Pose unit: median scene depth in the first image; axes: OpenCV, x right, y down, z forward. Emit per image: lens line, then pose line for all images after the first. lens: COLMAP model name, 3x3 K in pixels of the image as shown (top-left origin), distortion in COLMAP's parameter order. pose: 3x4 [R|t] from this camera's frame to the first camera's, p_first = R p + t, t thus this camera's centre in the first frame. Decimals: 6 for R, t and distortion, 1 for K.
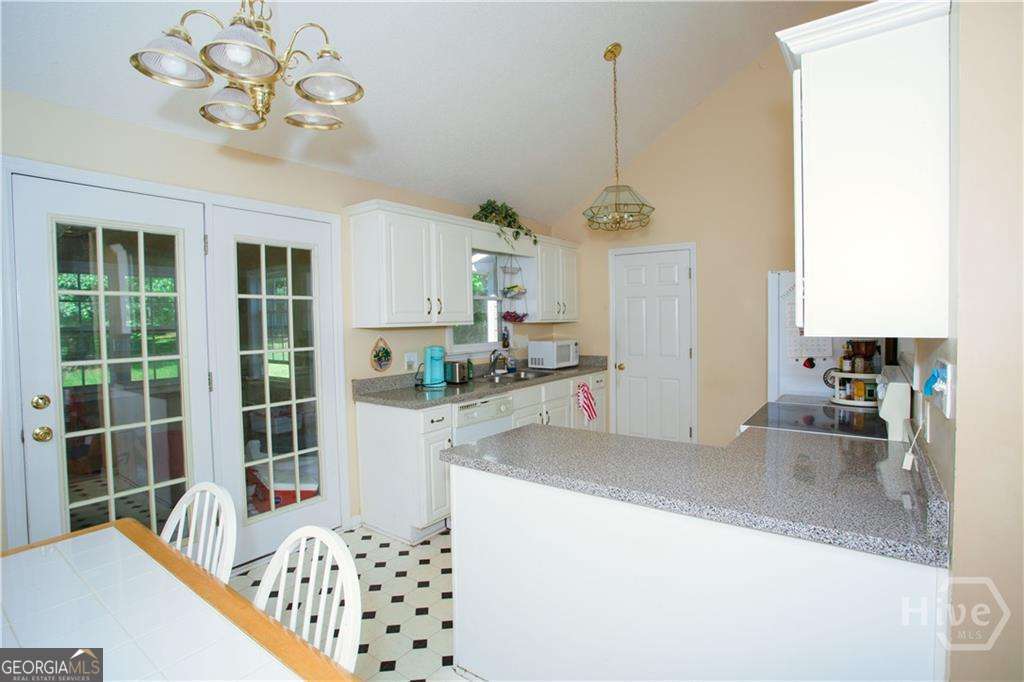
lens RADIAL K [[496.0, 0, 509.2], [0, 496.0, 329.1], [0, 0, 1]] dist [-0.060842, 0.024996]
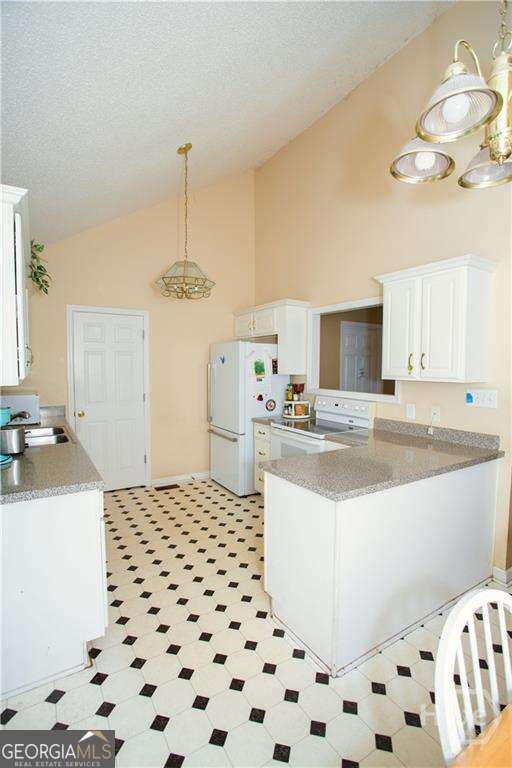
lens RADIAL K [[372.0, 0, 256.0], [0, 372.0, 384.0], [0, 0, 1]] dist [-0.060842, 0.024996]
pose [[0.371162, -0.030224, 0.928076, -0.596265], [0.009947, 0.999542, 0.028573, -0.016374], [-0.928515, -0.001374, 0.371293, 0.530096]]
